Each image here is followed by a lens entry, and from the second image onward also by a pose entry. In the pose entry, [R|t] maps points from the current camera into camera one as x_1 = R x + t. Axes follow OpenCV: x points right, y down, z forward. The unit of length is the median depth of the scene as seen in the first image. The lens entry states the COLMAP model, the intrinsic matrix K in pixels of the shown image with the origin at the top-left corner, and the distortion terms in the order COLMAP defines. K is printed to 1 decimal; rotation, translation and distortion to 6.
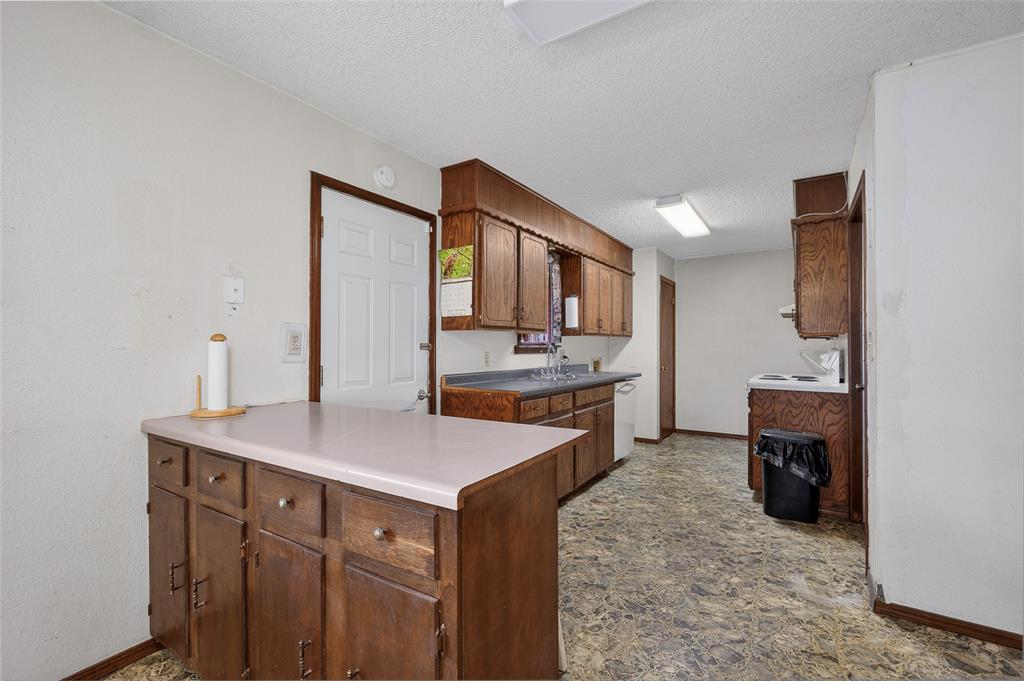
lens RADIAL K [[460.0, 0, 505.8], [0, 460.0, 338.8], [0, 0, 1]] dist [-0.000080, 0.000107]
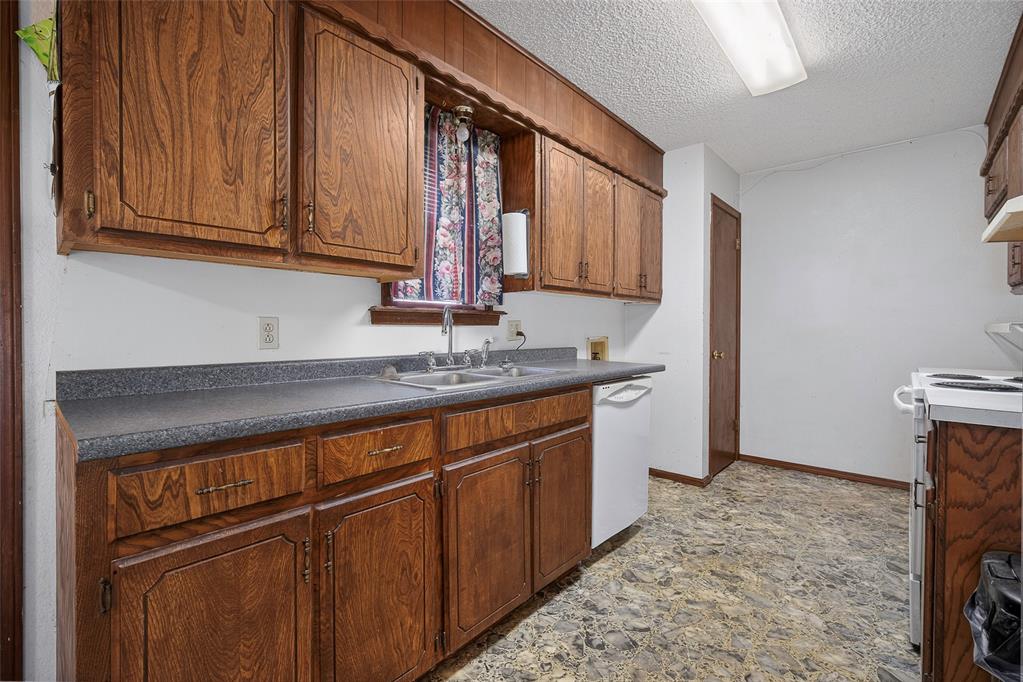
lens RADIAL K [[539.6, 0, 486.2], [0, 539.6, 328.3], [0, 0, 1]] dist [-0.000914, 0.000138]
pose [[0.994435, 0.001167, -0.105349, 0.202955], [0.000820, 0.999823, 0.018813, 0.027835], [0.105352, -0.018795, 0.994257, 0.473245]]
